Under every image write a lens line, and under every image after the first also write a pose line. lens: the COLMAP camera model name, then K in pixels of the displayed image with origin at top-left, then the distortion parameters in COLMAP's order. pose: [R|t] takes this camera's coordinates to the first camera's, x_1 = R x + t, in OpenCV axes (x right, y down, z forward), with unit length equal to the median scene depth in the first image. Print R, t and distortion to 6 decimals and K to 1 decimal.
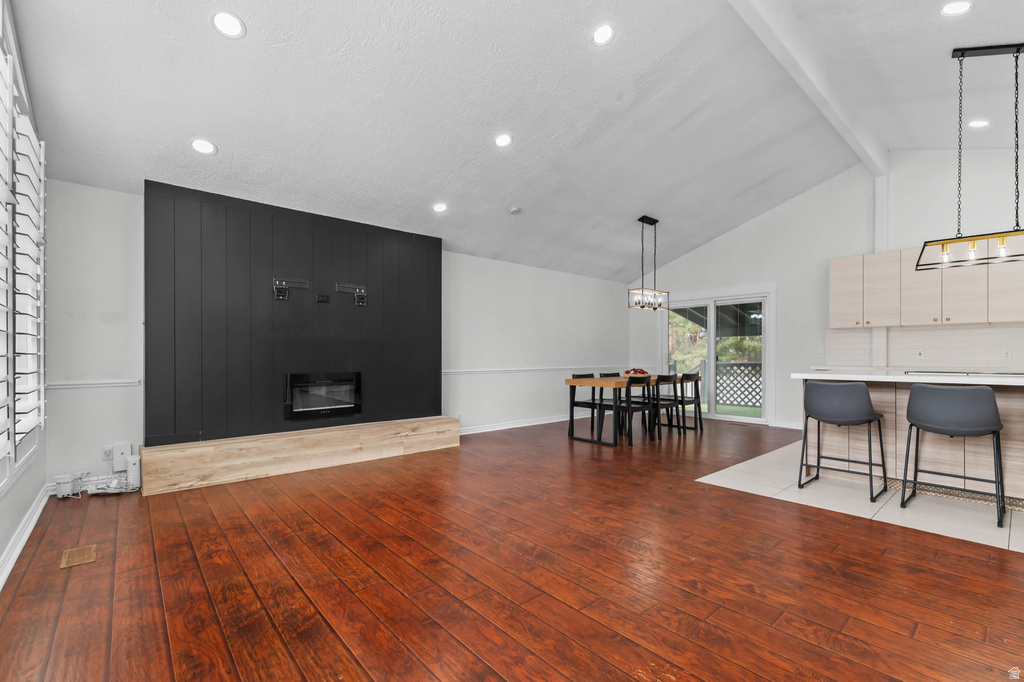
lens RADIAL K [[450.3, 0, 522.8], [0, 450.3, 353.3], [0, 0, 1]] dist [0.001925, 0.000901]
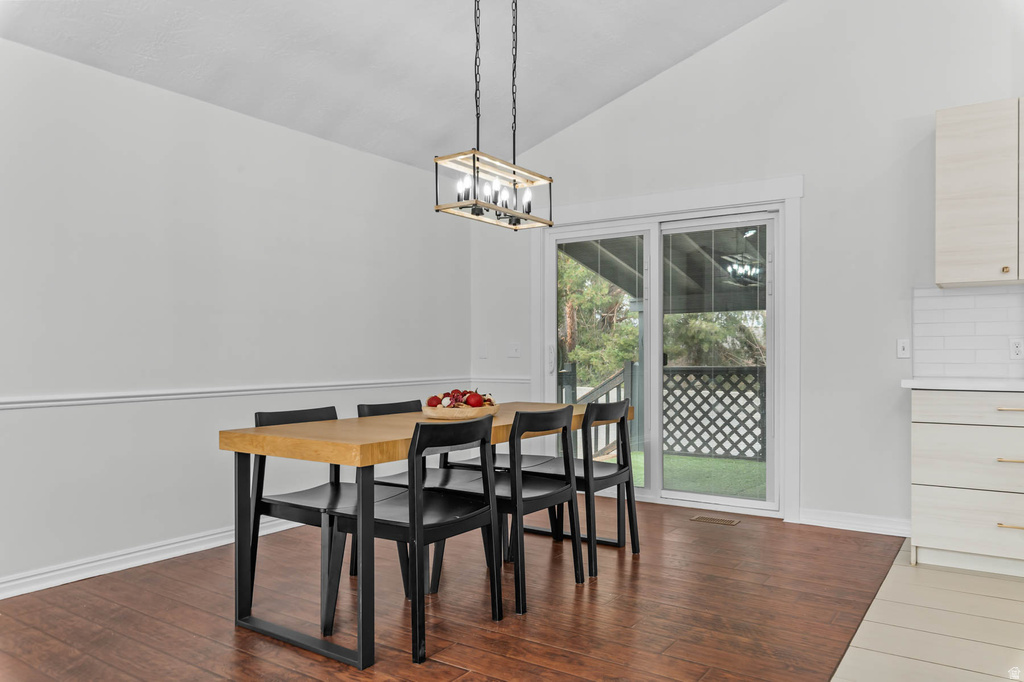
lens RADIAL K [[734.3, 0, 526.9], [0, 734.3, 356.5], [0, 0, 1]] dist [0.008174, 0.003188]
pose [[0.967016, -0.002640, 0.254700, 0.171595], [0.000183, 0.999953, 0.009669, 0.002813], [-0.254714, -0.009304, 0.966972, 0.481638]]
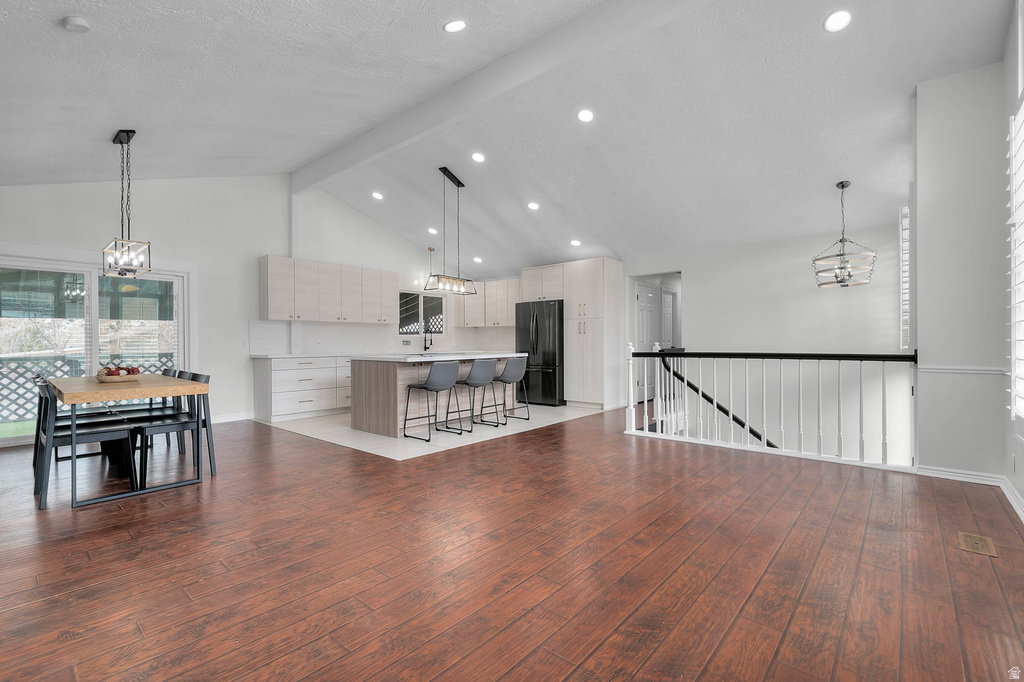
lens RADIAL K [[450.3, 0, 522.2], [0, 450.3, 343.0], [0, 0, 1]] dist [0.001925, 0.000901]
pose [[-0.135524, 0.000595, 0.990774, -0.483652], [0.000636, 1.000000, -0.000514, 0.001436], [-0.990774, 0.000561, -0.135525, 0.571357]]
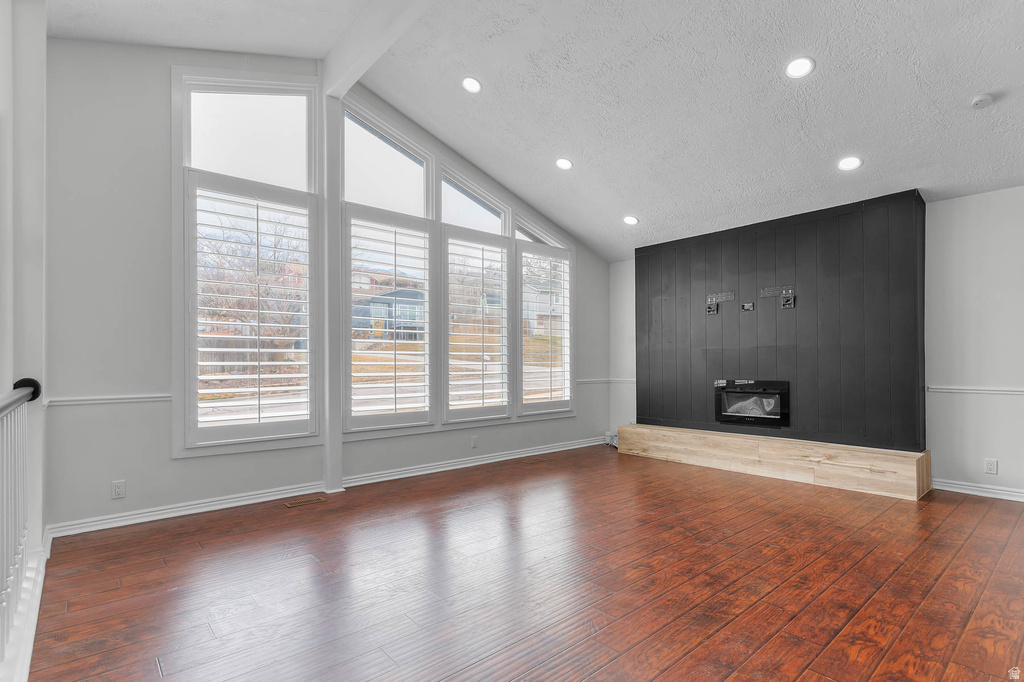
lens RADIAL K [[497.8, 0, 525.2], [0, 497.8, 361.6], [0, 0, 1]] dist [-0.001133, -0.000181]
pose [[-0.002279, -0.003206, -0.999992, 0.545229], [0.008995, 0.999954, -0.003226, -0.000073], [0.999957, -0.009002, -0.002251, 0.404368]]
